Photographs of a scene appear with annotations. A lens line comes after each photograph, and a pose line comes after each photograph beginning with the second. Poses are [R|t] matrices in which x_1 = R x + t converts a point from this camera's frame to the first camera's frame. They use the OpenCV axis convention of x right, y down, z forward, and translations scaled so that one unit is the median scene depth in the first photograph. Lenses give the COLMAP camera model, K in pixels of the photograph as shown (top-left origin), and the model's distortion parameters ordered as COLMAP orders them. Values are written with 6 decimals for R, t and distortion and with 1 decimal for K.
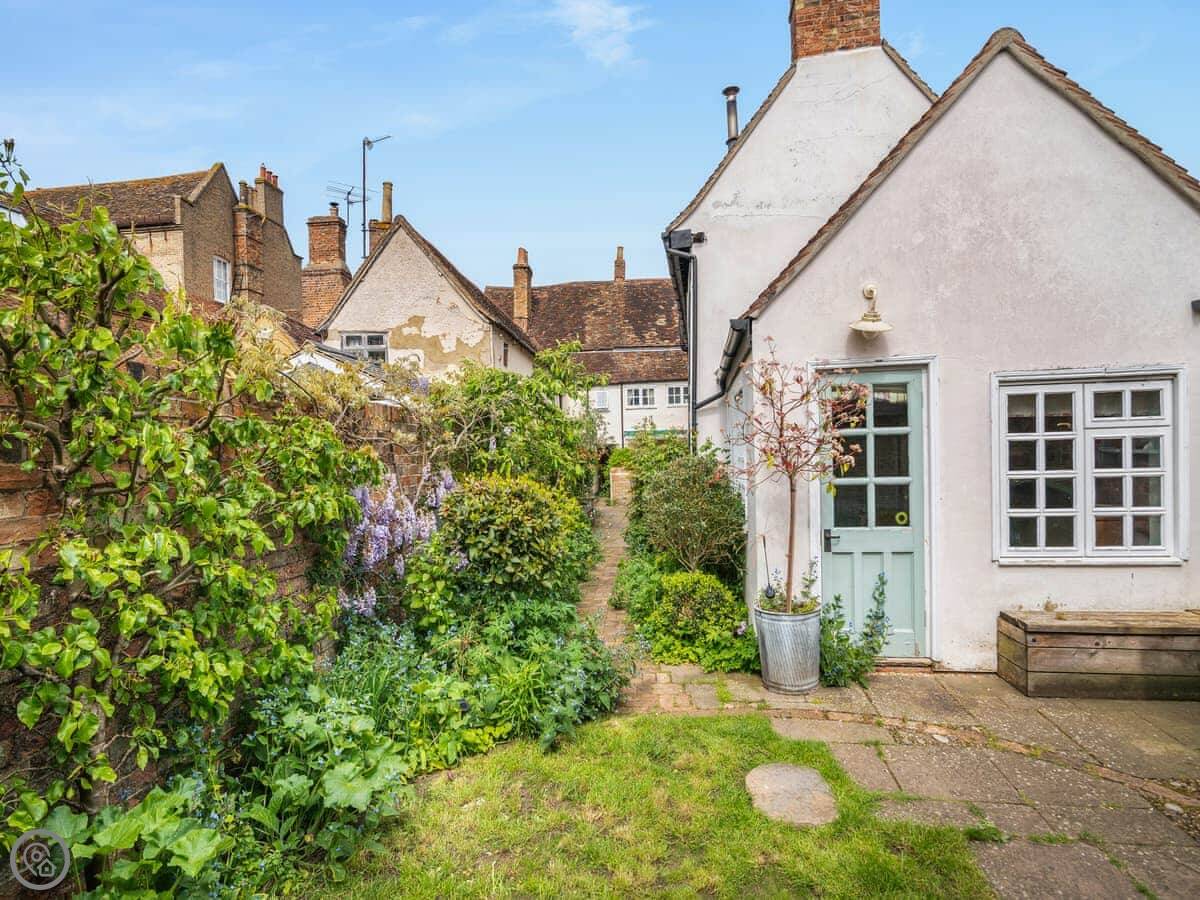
lens RADIAL K [[638.1, 0, 594.8], [0, 638.1, 461.4], [0, 0, 1]] dist [-0.002834, -0.000755]
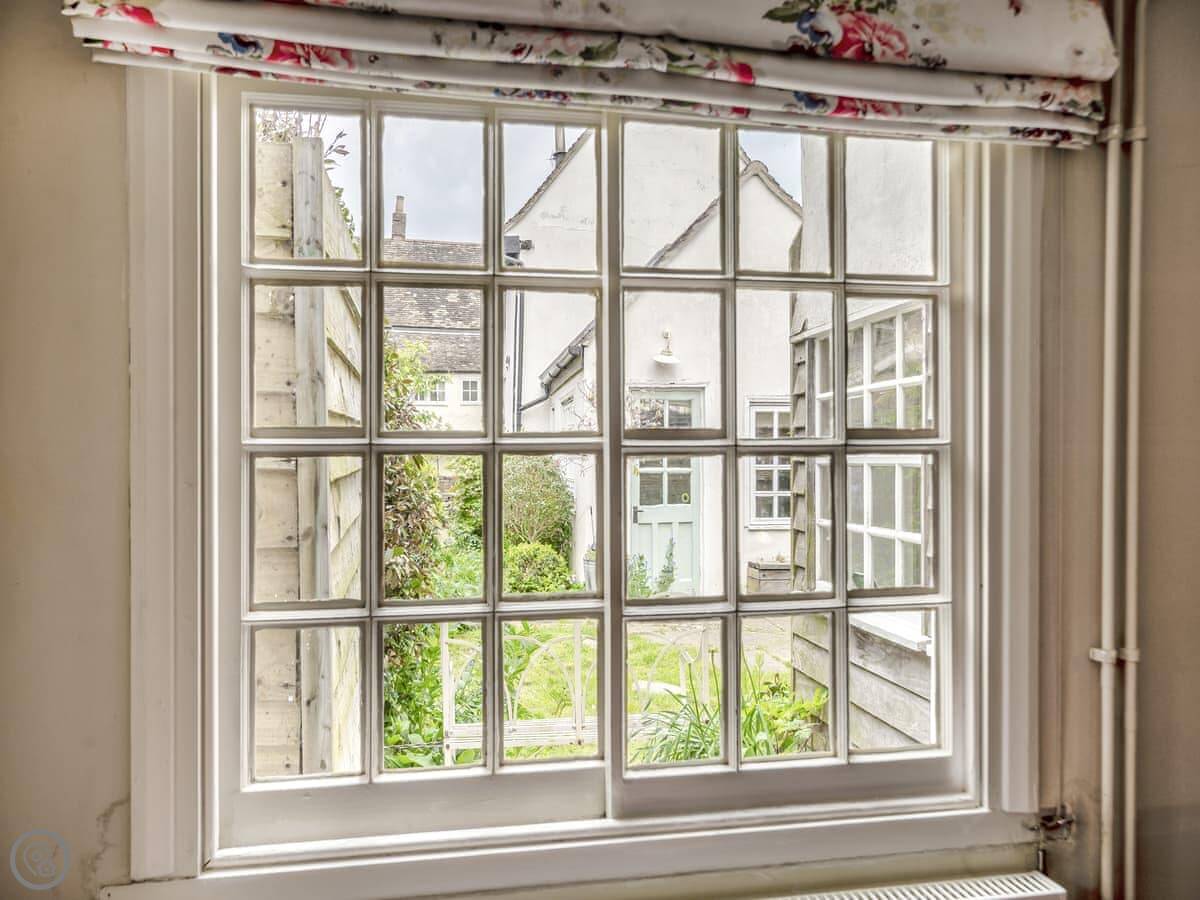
lens RADIAL K [[842.9, 0, 601.4], [0, 842.9, 454.1], [0, 0, 1]] dist [-0.001730, -0.000182]
pose [[0.956749, 0.026025, 0.289747, -0.202135], [-0.018299, 0.999402, -0.029345, 0.046591], [-0.290337, 0.022774, 0.956653, -0.623053]]
